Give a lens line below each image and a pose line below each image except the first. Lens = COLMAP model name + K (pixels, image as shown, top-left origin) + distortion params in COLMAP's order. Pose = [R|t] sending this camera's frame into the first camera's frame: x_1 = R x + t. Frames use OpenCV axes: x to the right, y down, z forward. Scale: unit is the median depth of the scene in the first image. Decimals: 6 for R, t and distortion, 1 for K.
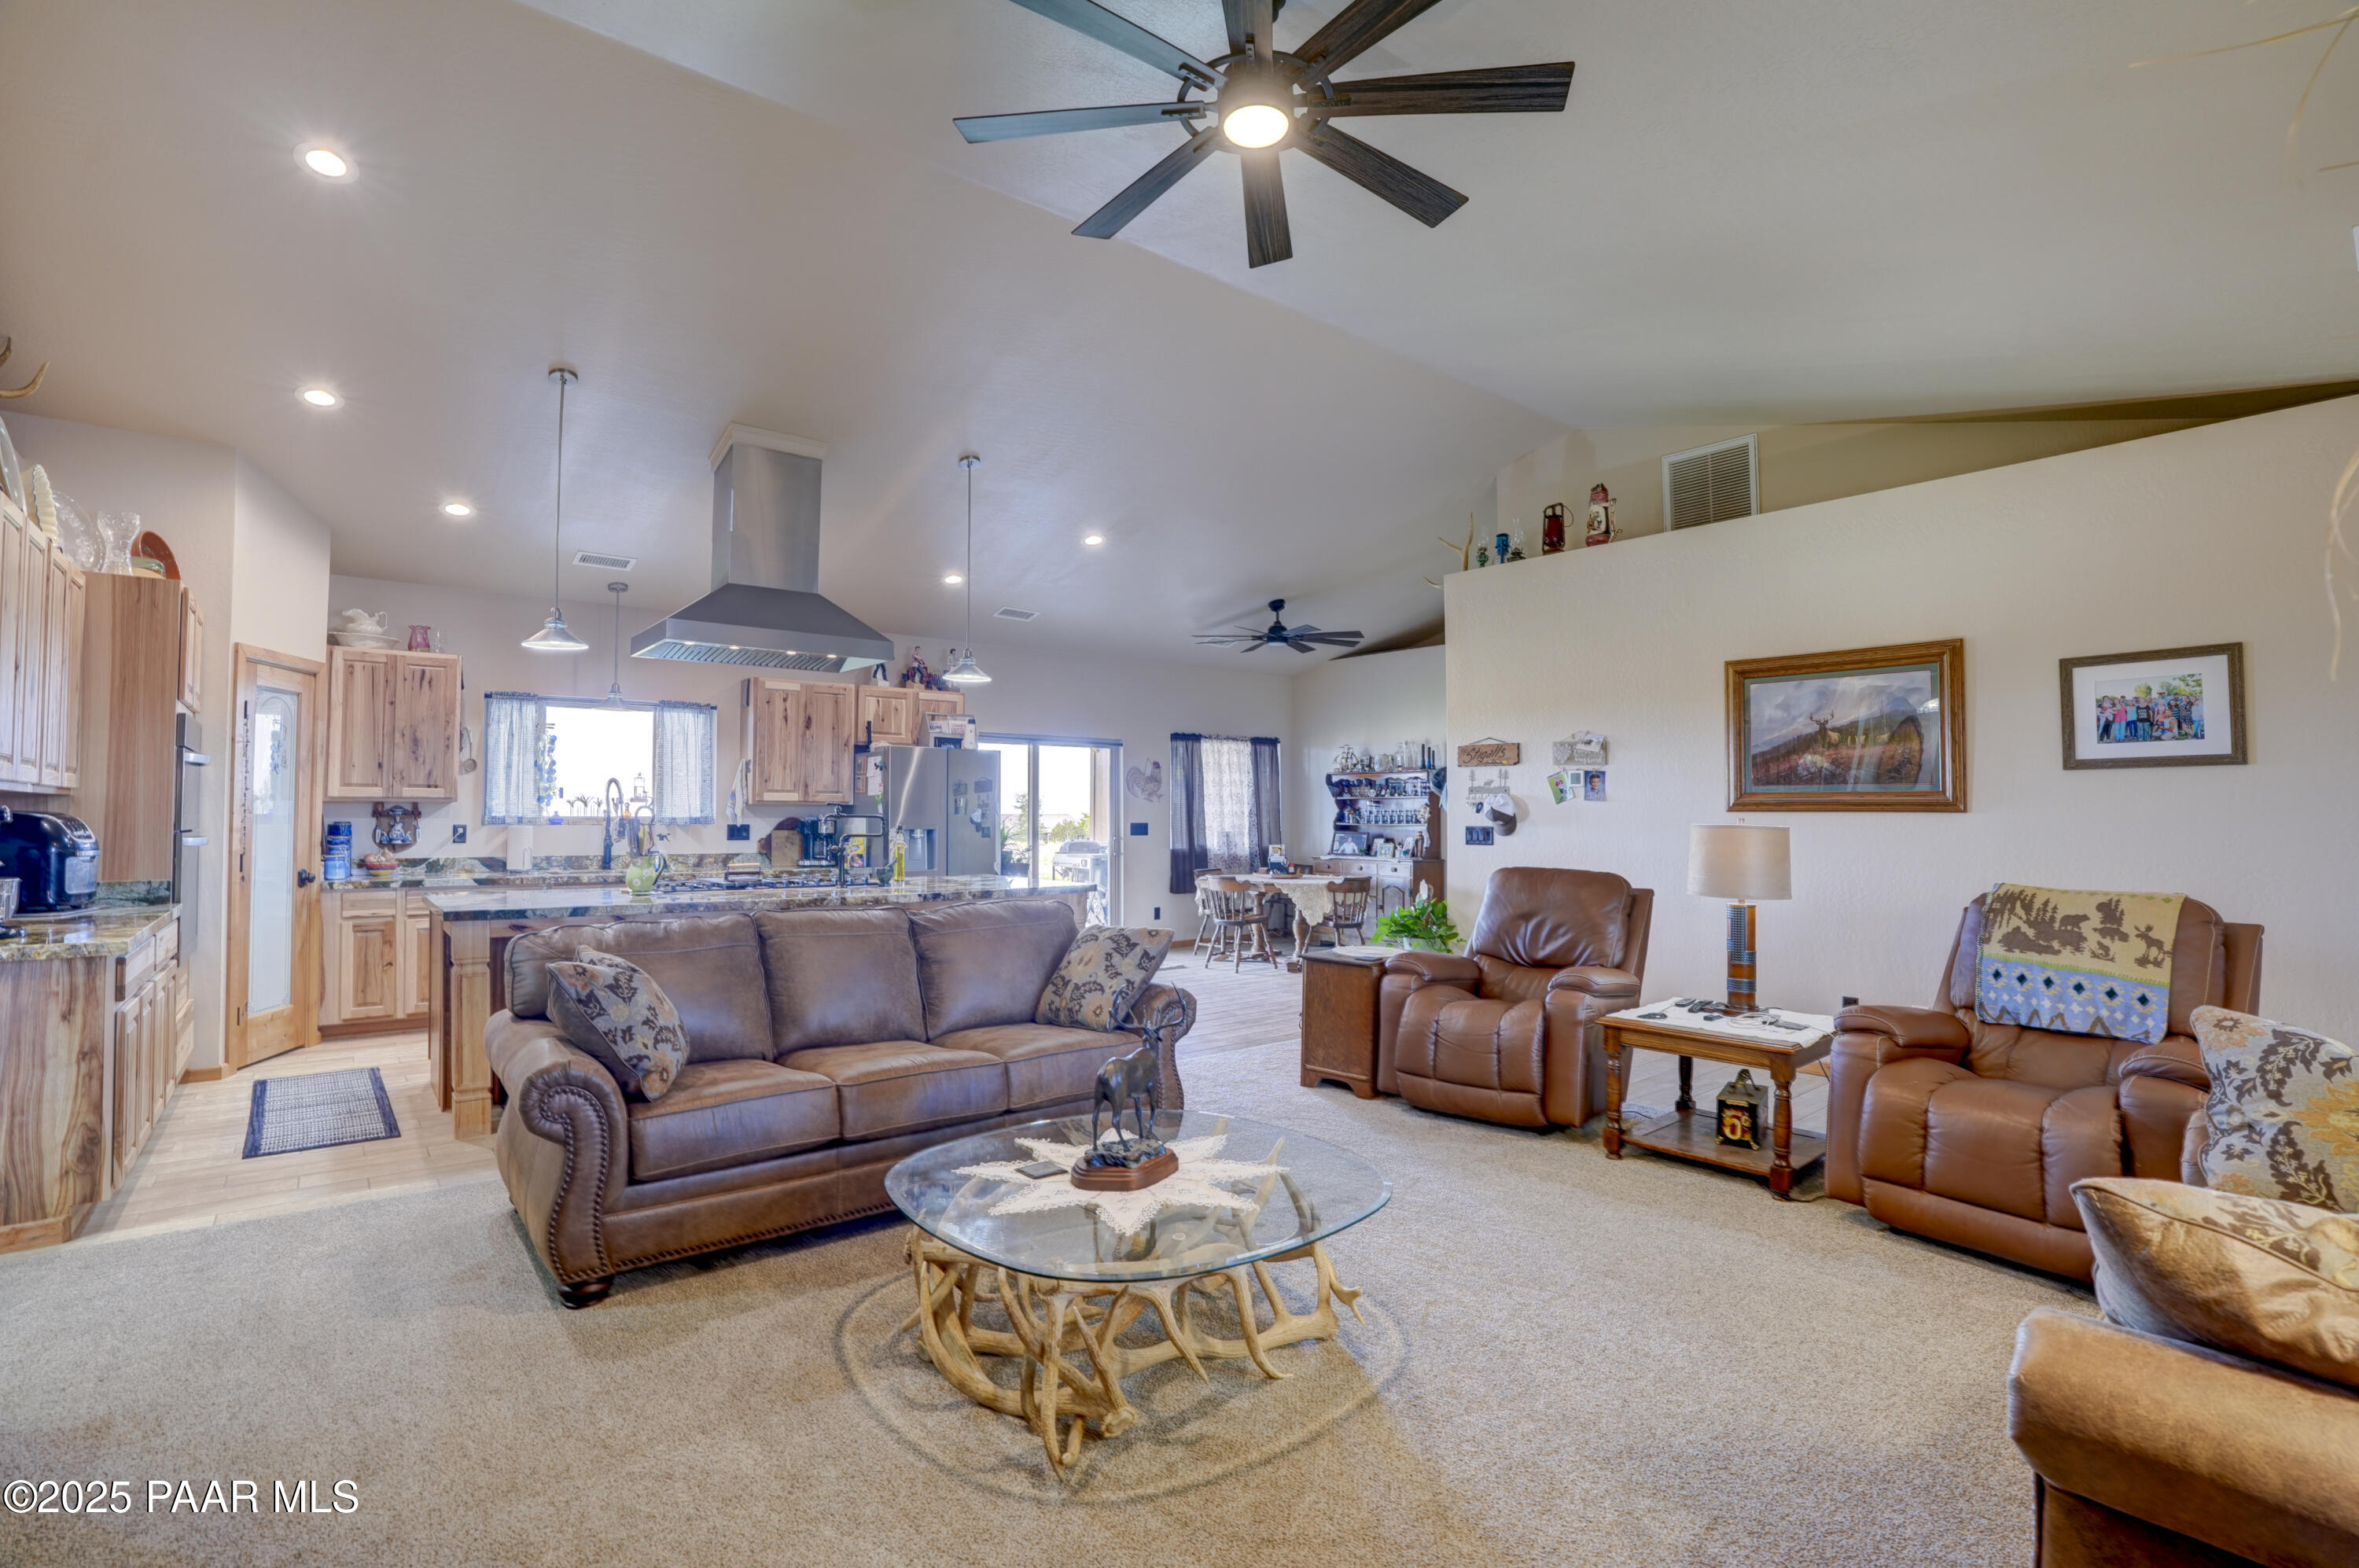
lens RADIAL K [[1090.4, 0, 1183.3], [0, 1090.4, 778.4], [0, 0, 1]] dist [-0.072667, 0.026664]
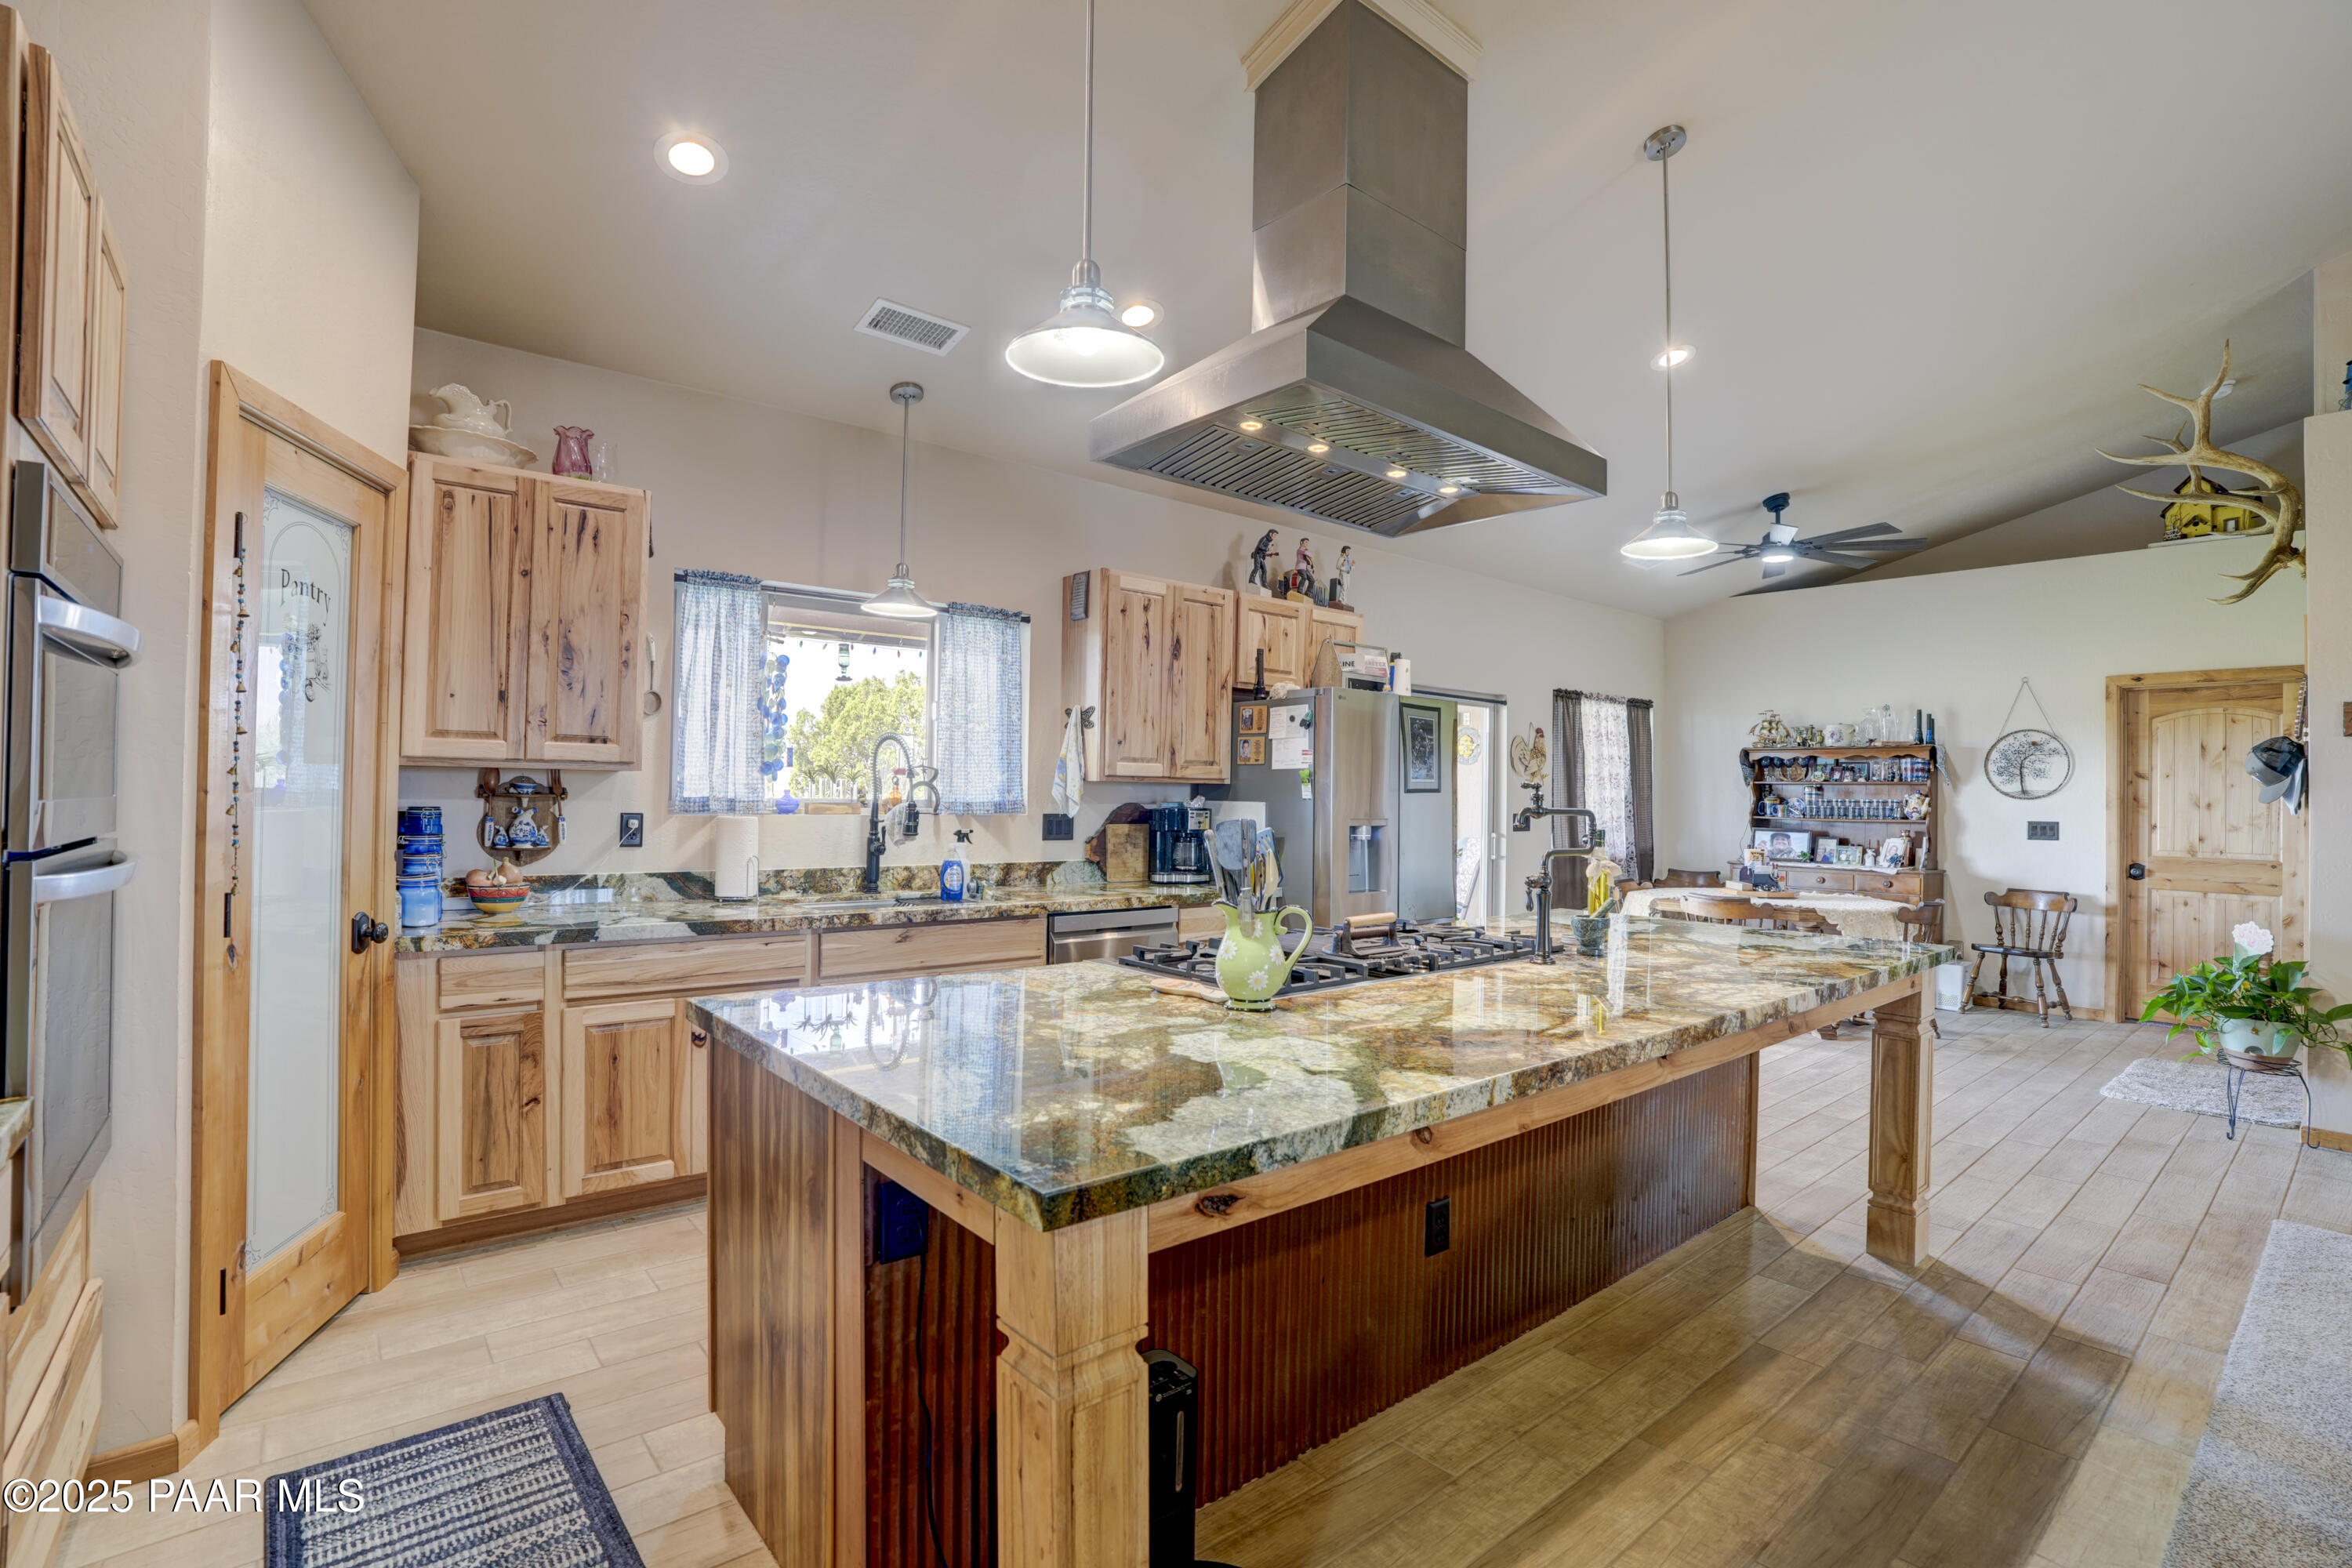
lens RADIAL K [[1087.2, 0, 1179.8], [0, 1087.2, 778.4], [0, 0, 1]] dist [-0.072667, 0.026664]
pose [[0.999813, 0.014551, 0.012746, -0.426106], [-0.014798, 0.999700, 0.019527, 0.011860], [-0.012459, -0.019712, 0.999728, 0.469607]]
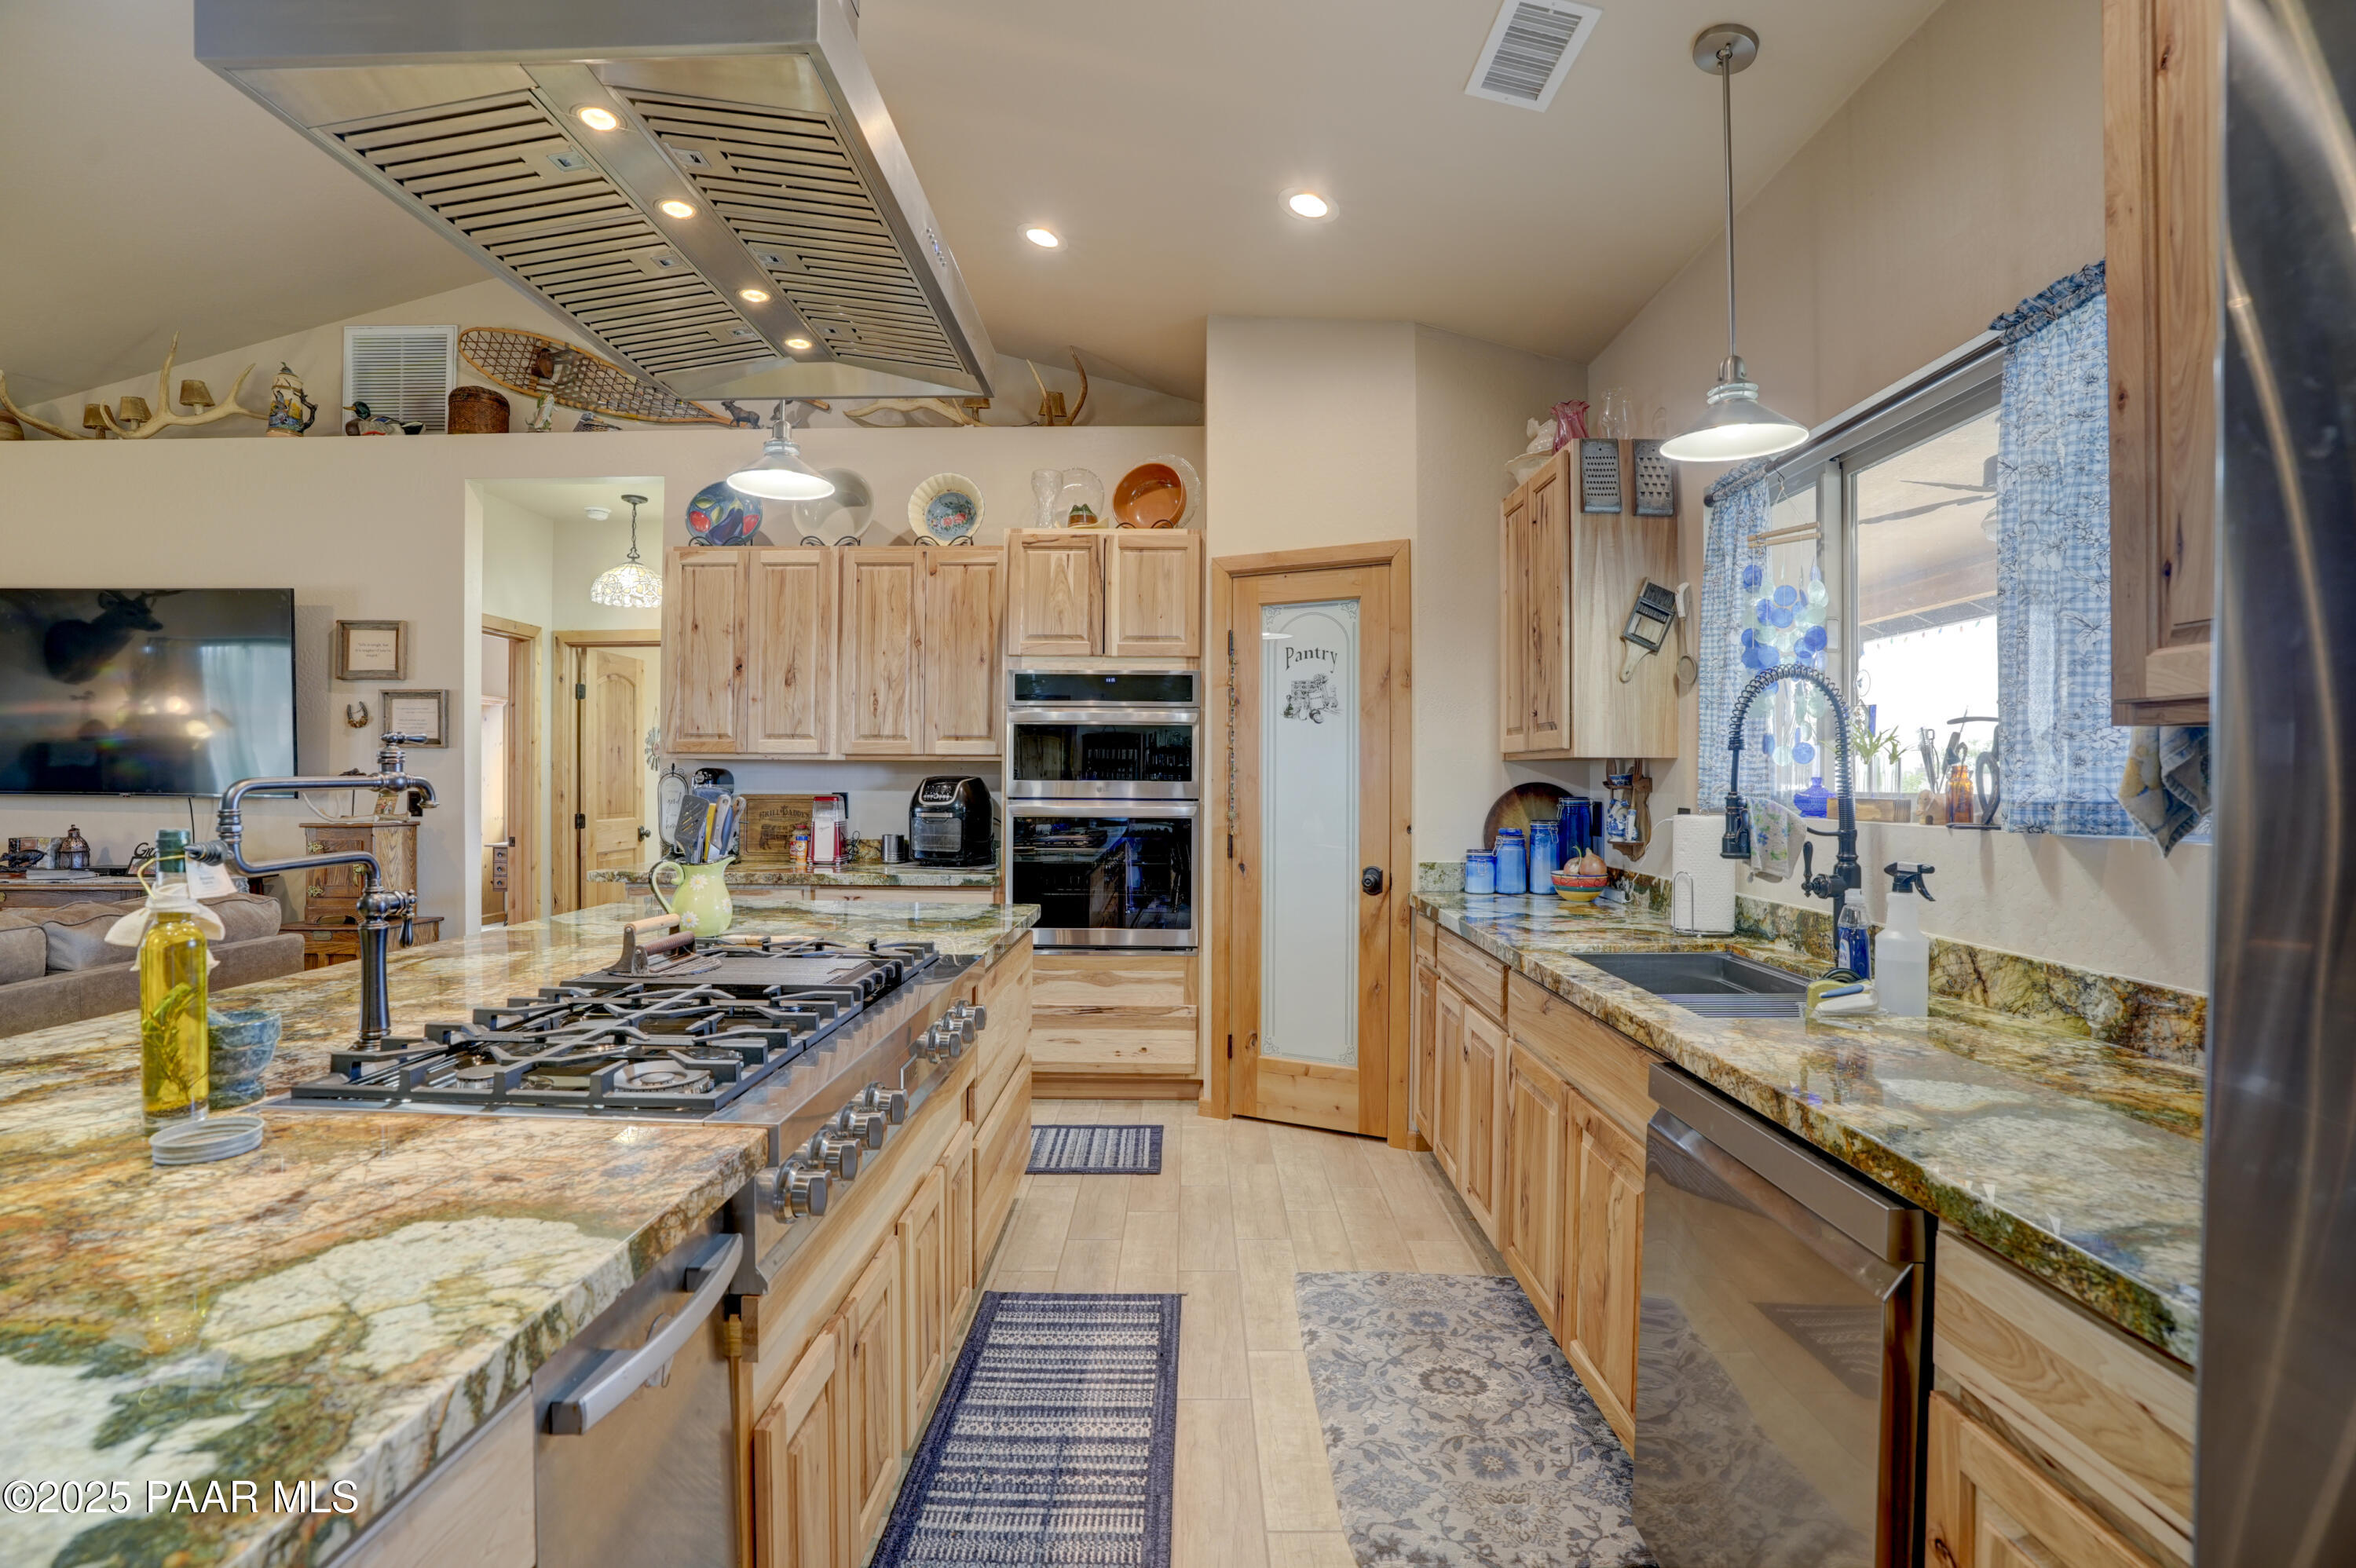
lens RADIAL K [[1088.9, 0, 1181.8], [0, 1088.9, 778.4], [0, 0, 1]] dist [-0.072667, 0.026664]
pose [[-0.640220, -0.004096, -0.768181, -0.216431], [0.019504, 0.999577, -0.021585, 0.038261], [0.767944, -0.028802, -0.639869, 1.165824]]
